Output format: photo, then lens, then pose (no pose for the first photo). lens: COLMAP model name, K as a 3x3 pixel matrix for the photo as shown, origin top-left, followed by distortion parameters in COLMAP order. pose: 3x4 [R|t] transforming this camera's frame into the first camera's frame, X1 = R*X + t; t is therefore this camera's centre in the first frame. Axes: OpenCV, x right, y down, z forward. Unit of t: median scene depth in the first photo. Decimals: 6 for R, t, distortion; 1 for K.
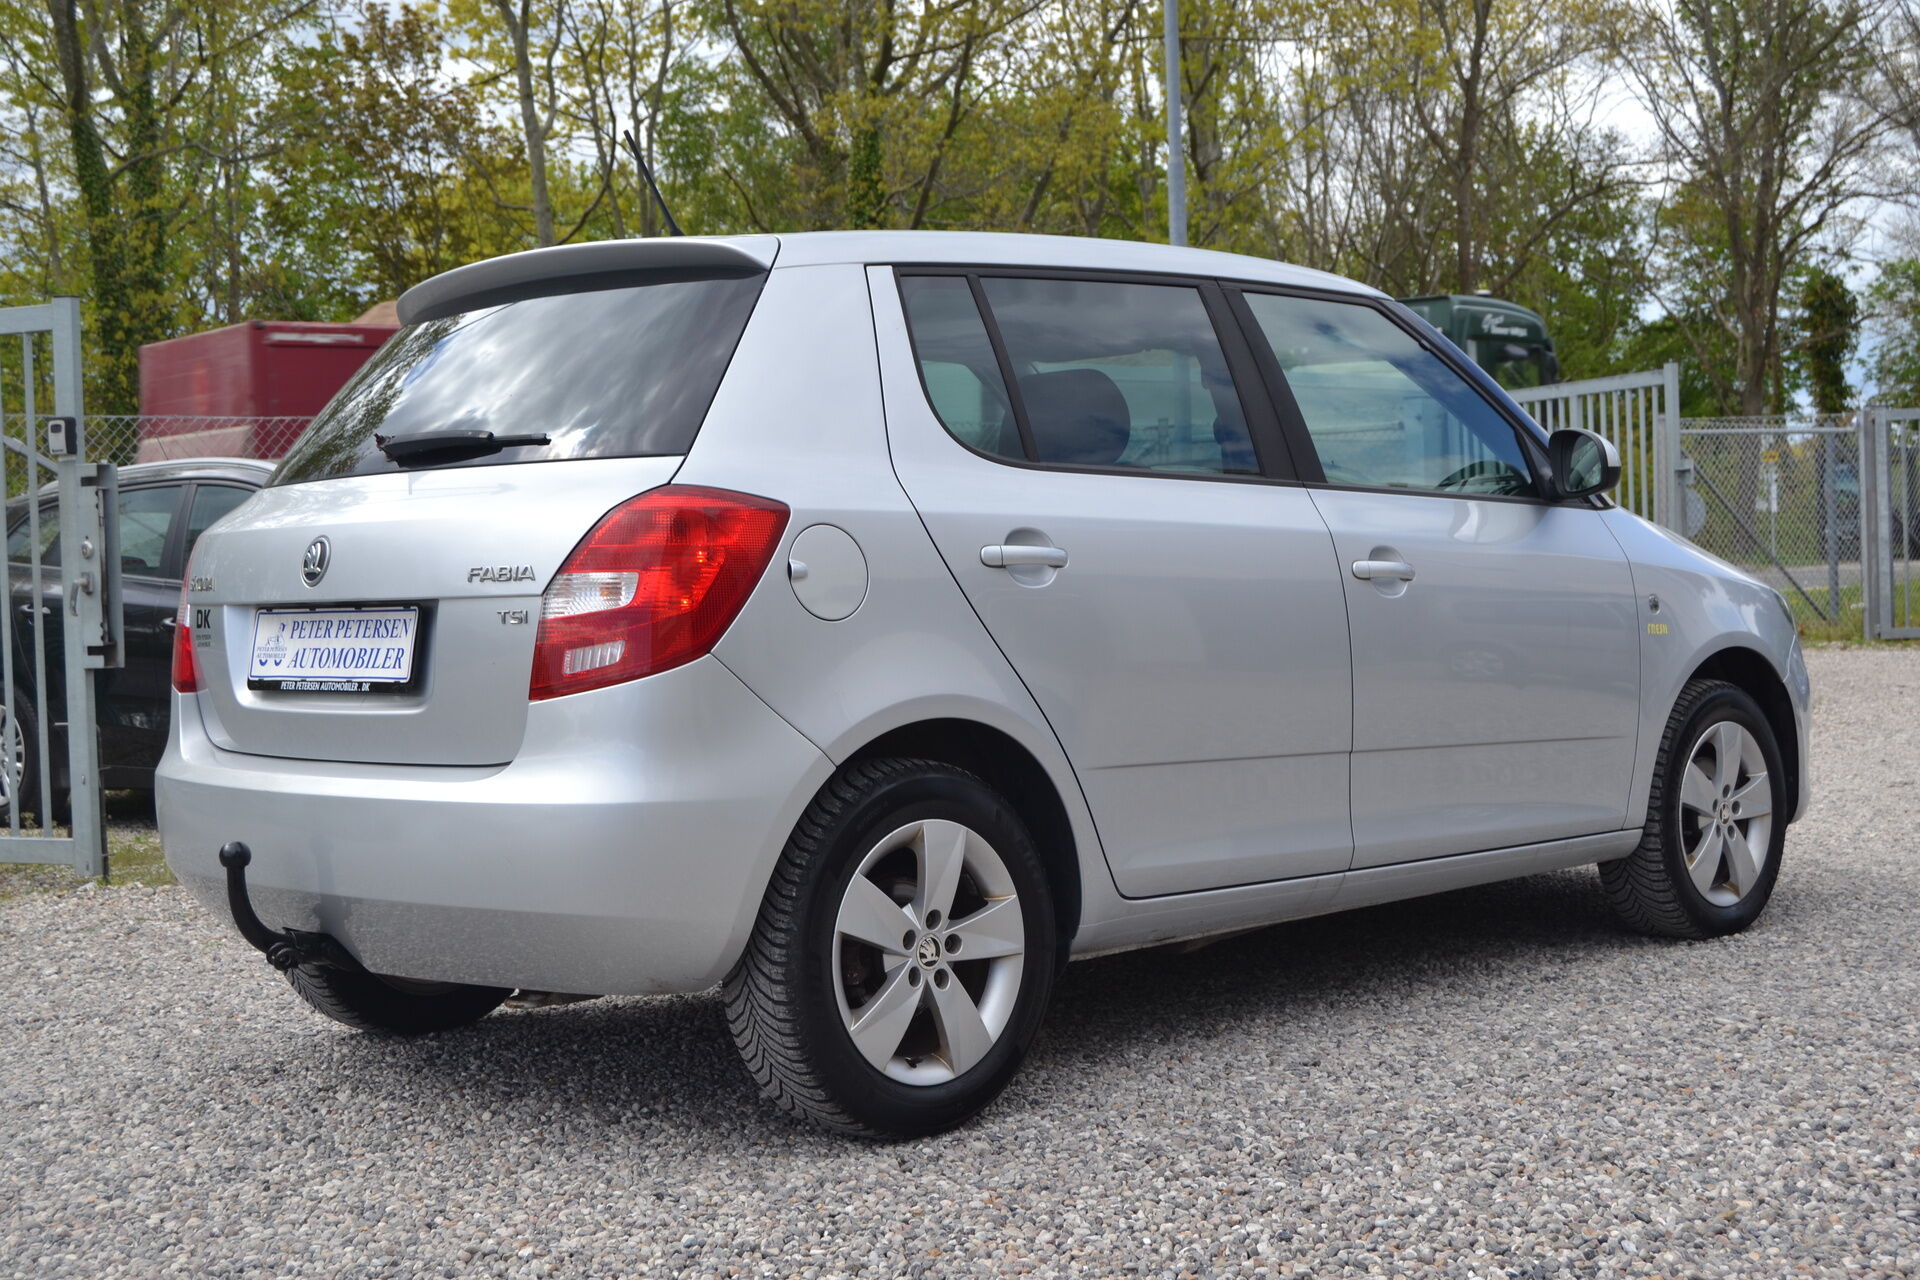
lens RADIAL K [[2744.1, 0, 964.1], [0, 2744.1, 643.0], [0, 0, 1]] dist [-0.119615, 0.000000]
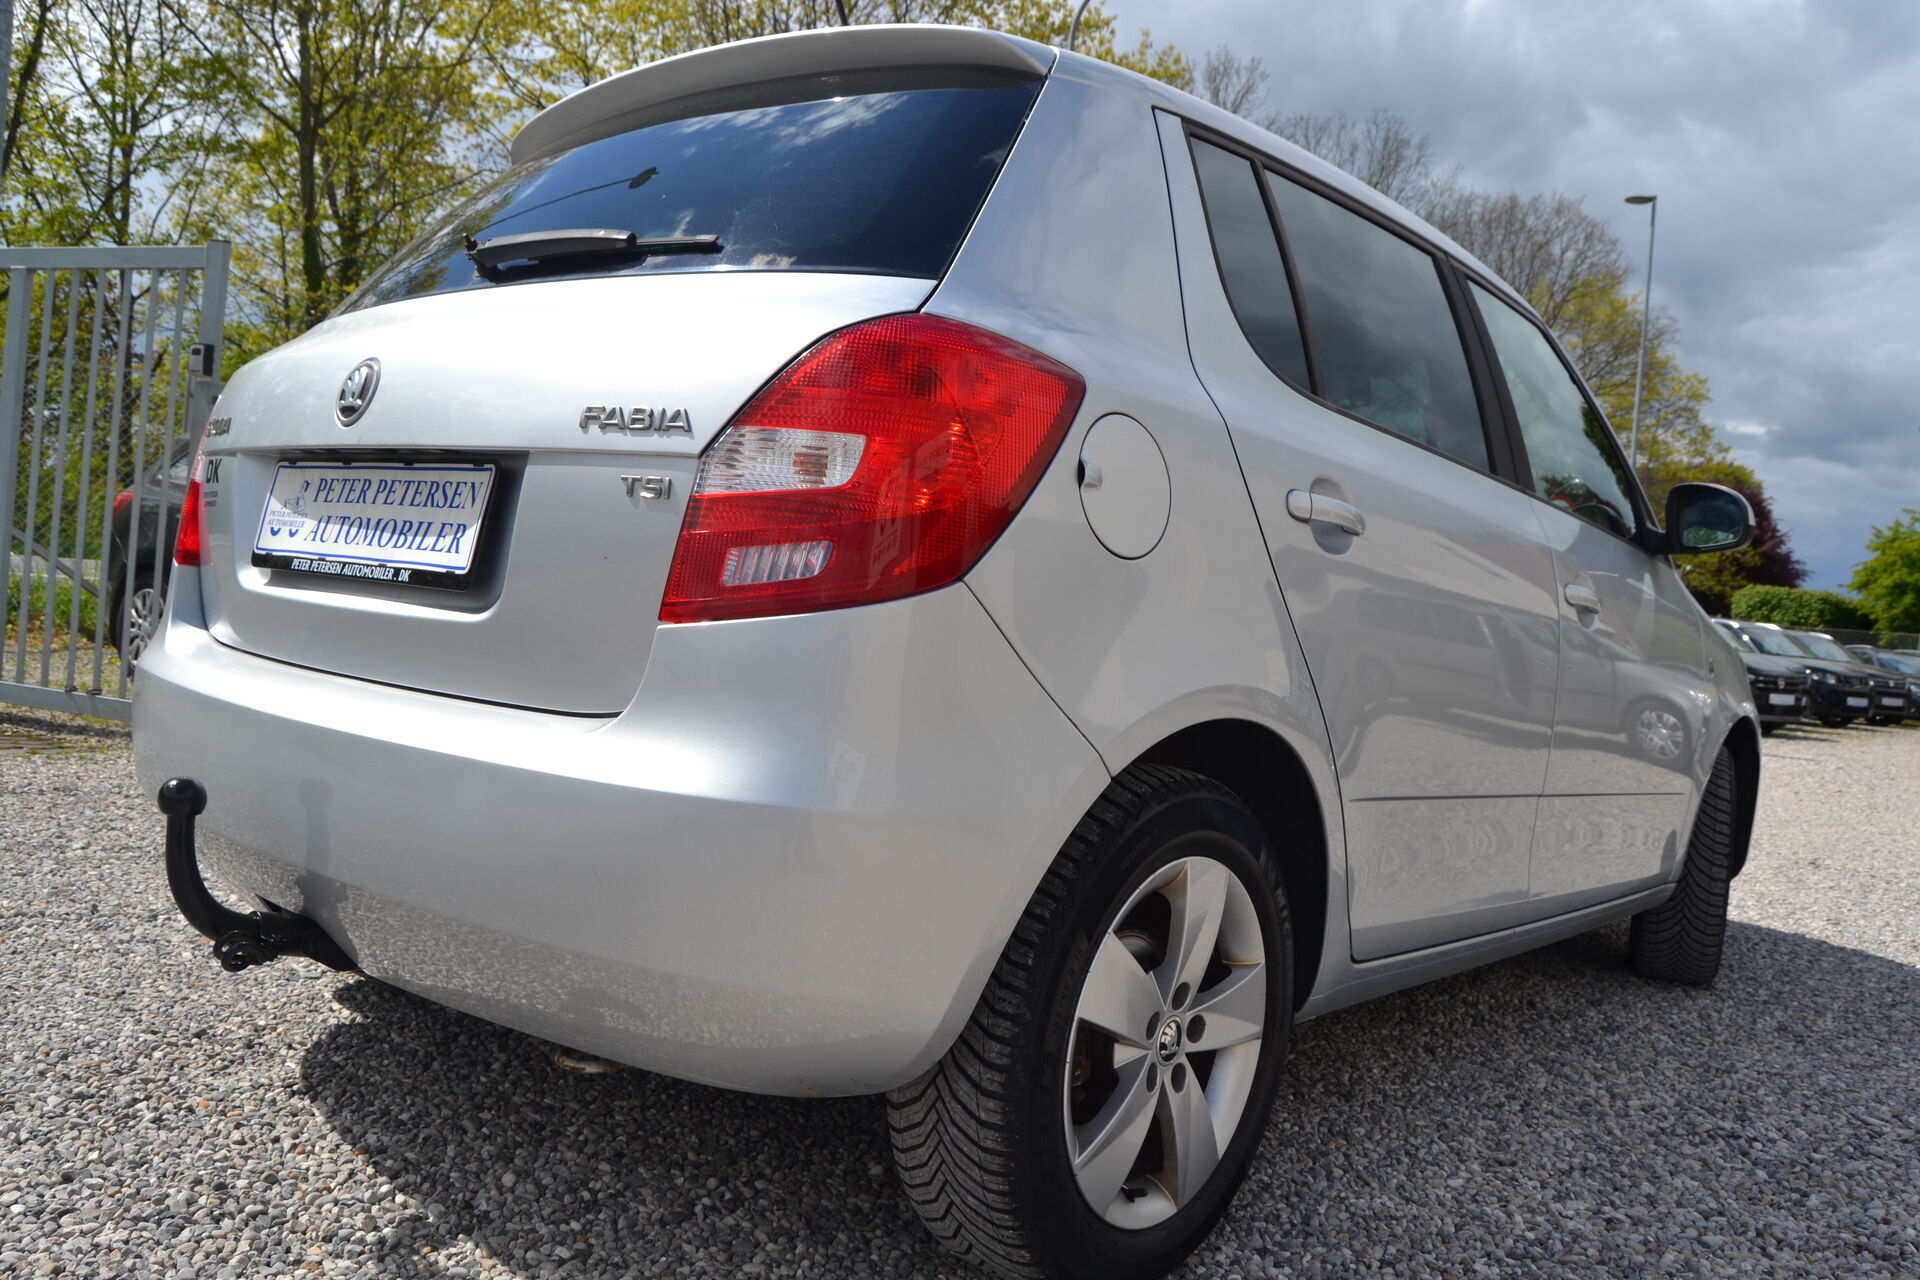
lens RADIAL K [[1556.4, 0, 955.9], [0, 1556.4, 631.9], [0, 0, 1]] dist [-0.074443, -0.014058]
pose [[0.988184, 0.118423, 0.097302, -0.119202], [-0.117725, 0.992962, -0.012899, 0.019020], [-0.098145, 0.001292, 0.995171, 0.605221]]
